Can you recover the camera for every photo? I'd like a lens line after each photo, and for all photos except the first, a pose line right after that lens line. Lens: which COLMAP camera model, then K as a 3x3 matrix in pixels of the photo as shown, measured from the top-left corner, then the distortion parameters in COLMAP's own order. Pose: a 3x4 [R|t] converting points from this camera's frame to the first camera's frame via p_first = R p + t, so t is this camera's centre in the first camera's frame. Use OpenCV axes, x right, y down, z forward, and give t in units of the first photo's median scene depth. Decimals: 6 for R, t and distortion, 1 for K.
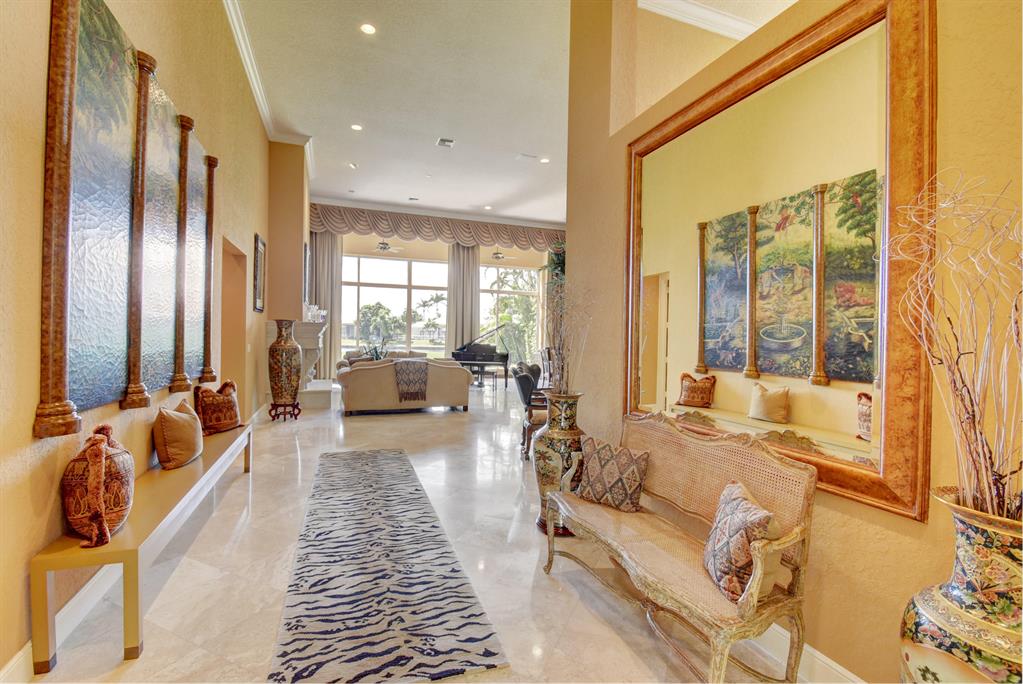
lens RADIAL K [[448.0, 0, 507.0], [0, 448.0, 339.4], [0, 0, 1]] dist [-0.000703, -0.007553]
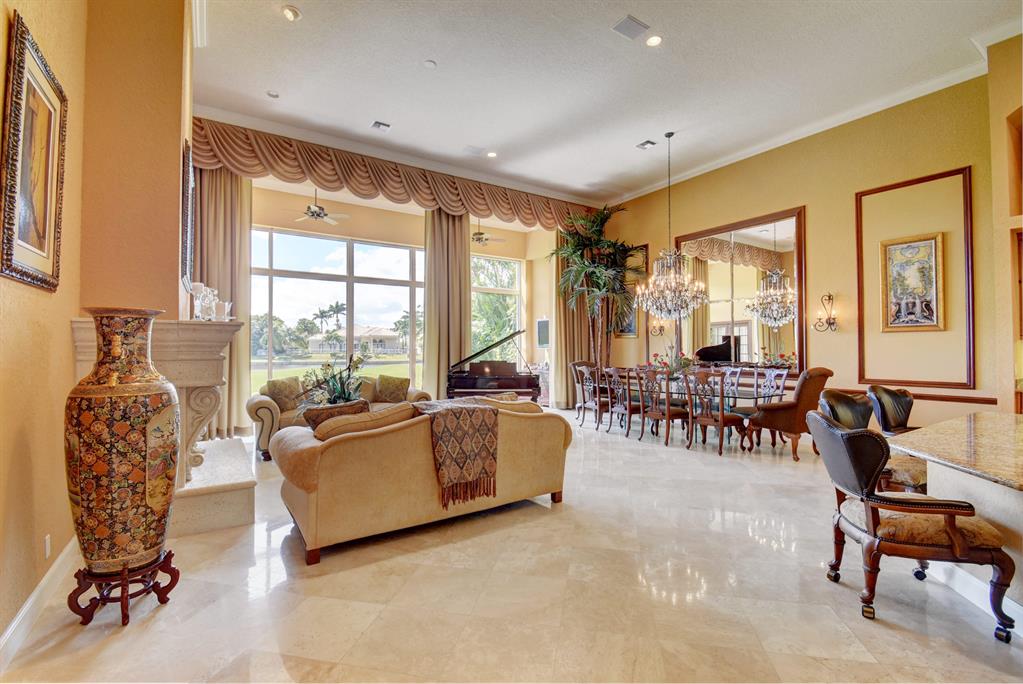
lens RADIAL K [[448.0, 0, 508.0], [0, 448.0, 343.8], [0, 0, 1]] dist [-0.000703, -0.007553]
pose [[0.976947, -0.016152, 0.212871, -0.287694], [0.019249, 0.999737, -0.012484, -0.009033], [-0.212614, 0.016293, 0.977001, 0.617799]]
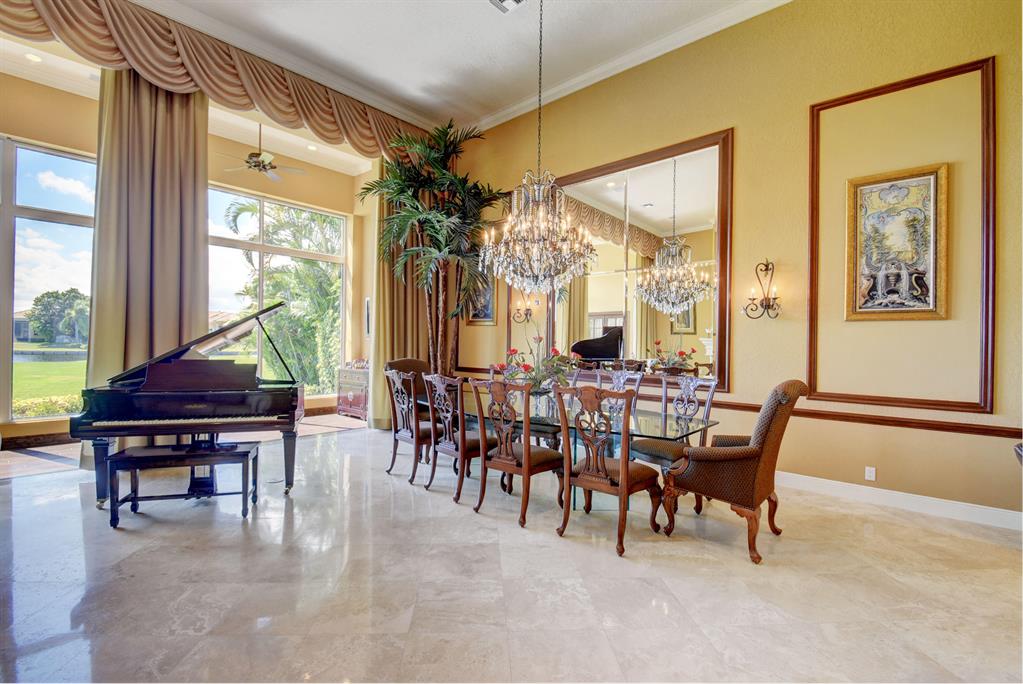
lens RADIAL K [[448.0, 0, 513.0], [0, 448.0, 344.7], [0, 0, 1]] dist [-0.000703, -0.007553]
pose [[0.882813, -0.007815, 0.469659, -0.019999], [0.003129, 0.999937, 0.010756, -0.005579], [-0.469714, -0.008026, 0.882782, 1.018235]]
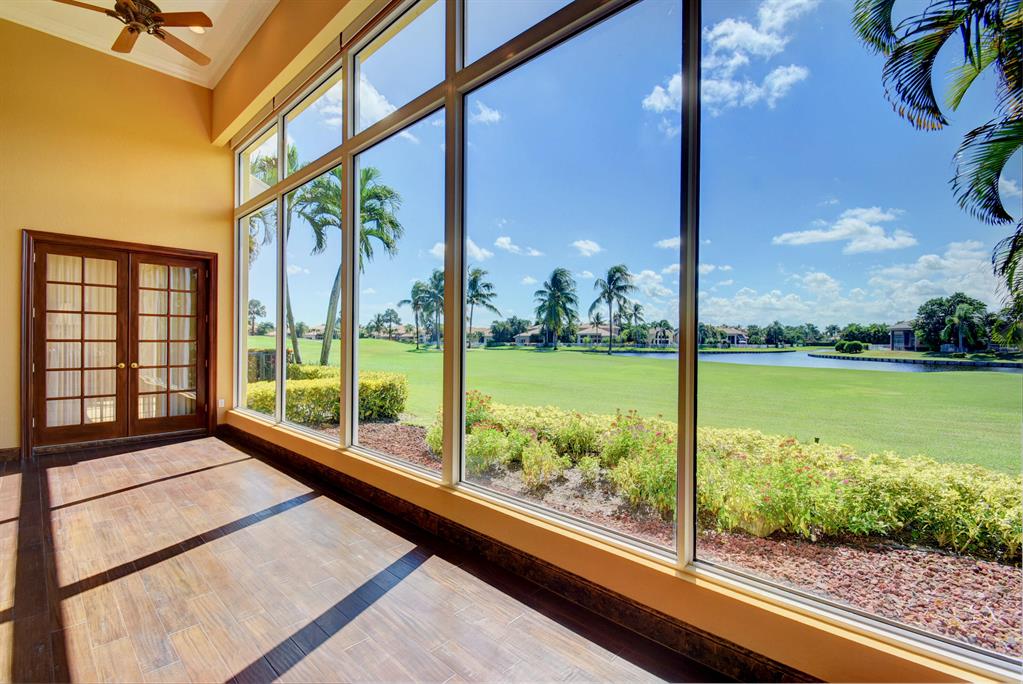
lens RADIAL K [[448.0, 0, 506.1], [0, 448.0, 343.0], [0, 0, 1]] dist [-0.000703, -0.007553]
pose [[0.441654, -0.008856, -0.897142, 0.080317], [-0.005023, 0.999911, -0.012343, 0.006354], [0.897171, 0.009958, 0.441571, 2.780874]]
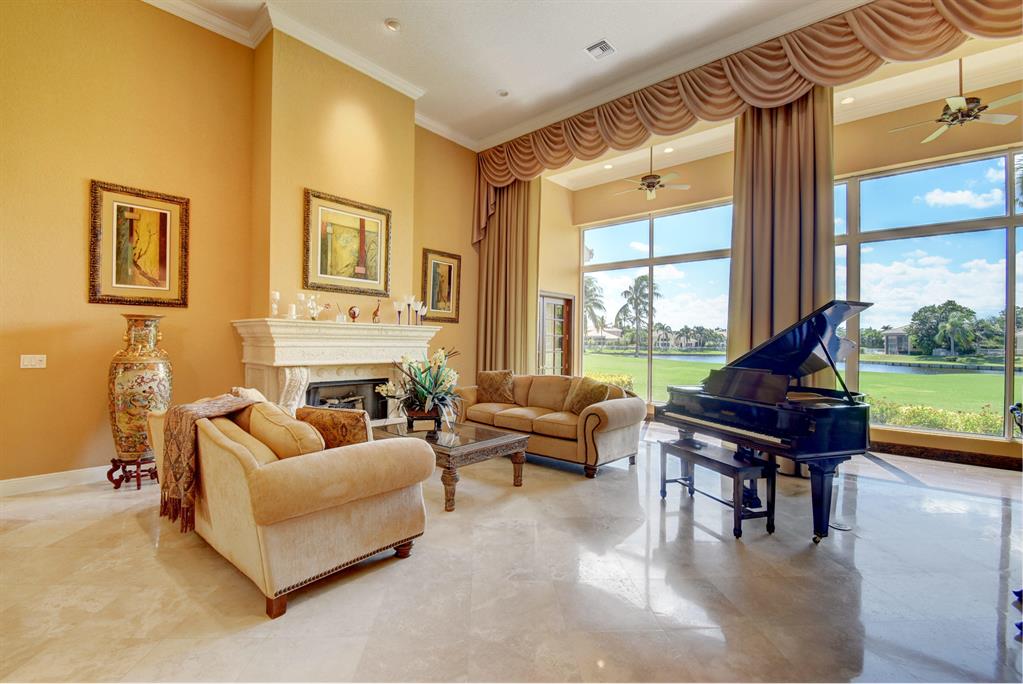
lens RADIAL K [[448.0, 0, 496.8], [0, 448.0, 346.5], [0, 0, 1]] dist [-0.000703, -0.007553]
pose [[0.454496, -0.002052, -0.890747, 0.250593], [-0.010333, 0.999918, -0.007575, -0.004020], [0.890689, 0.012647, 0.454437, 1.161583]]
